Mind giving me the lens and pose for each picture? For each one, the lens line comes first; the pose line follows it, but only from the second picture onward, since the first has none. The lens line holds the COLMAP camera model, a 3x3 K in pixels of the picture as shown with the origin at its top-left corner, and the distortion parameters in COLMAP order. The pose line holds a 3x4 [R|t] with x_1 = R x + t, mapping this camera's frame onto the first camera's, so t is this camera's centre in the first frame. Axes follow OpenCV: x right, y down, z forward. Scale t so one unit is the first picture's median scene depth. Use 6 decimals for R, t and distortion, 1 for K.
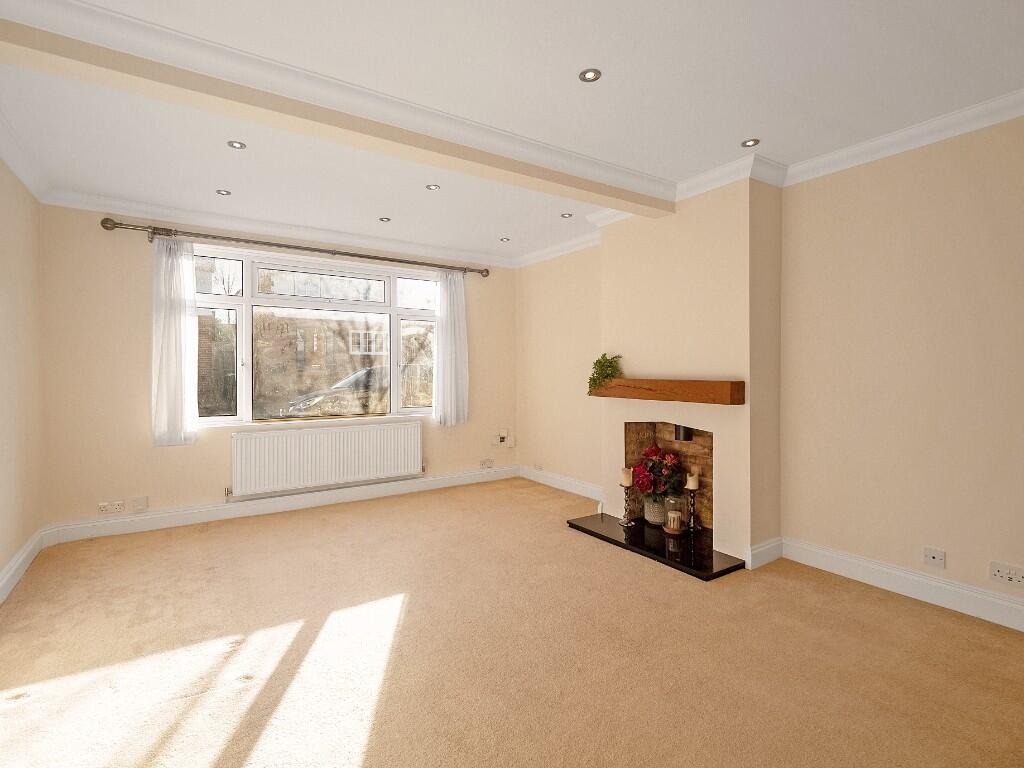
lens RADIAL K [[500.2, 0, 500.6], [0, 500.2, 372.4], [0, 0, 1]] dist [0.012710, -0.008529]
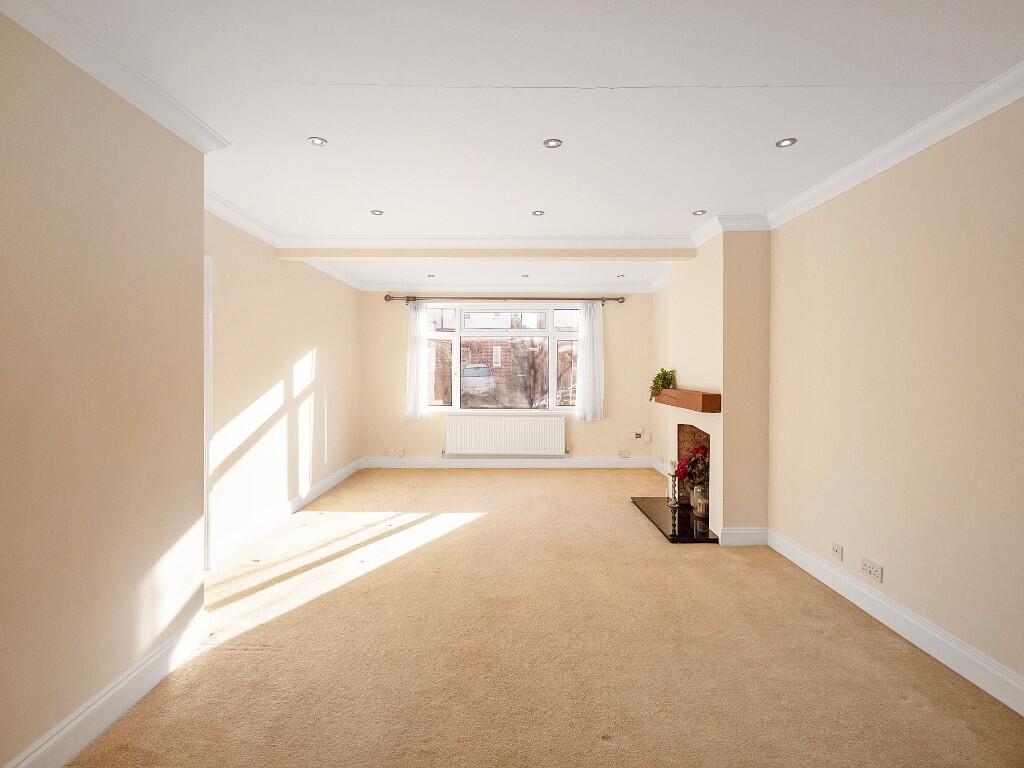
lens RADIAL K [[500.2, 0, 494.8], [0, 500.2, 368.6], [0, 0, 1]] dist [0.012710, -0.008529]
pose [[0.820165, 0.000163, -0.572127, 0.558088], [-0.003070, 0.999987, -0.004115, -0.029683], [0.572119, 0.005131, 0.820155, -0.261268]]
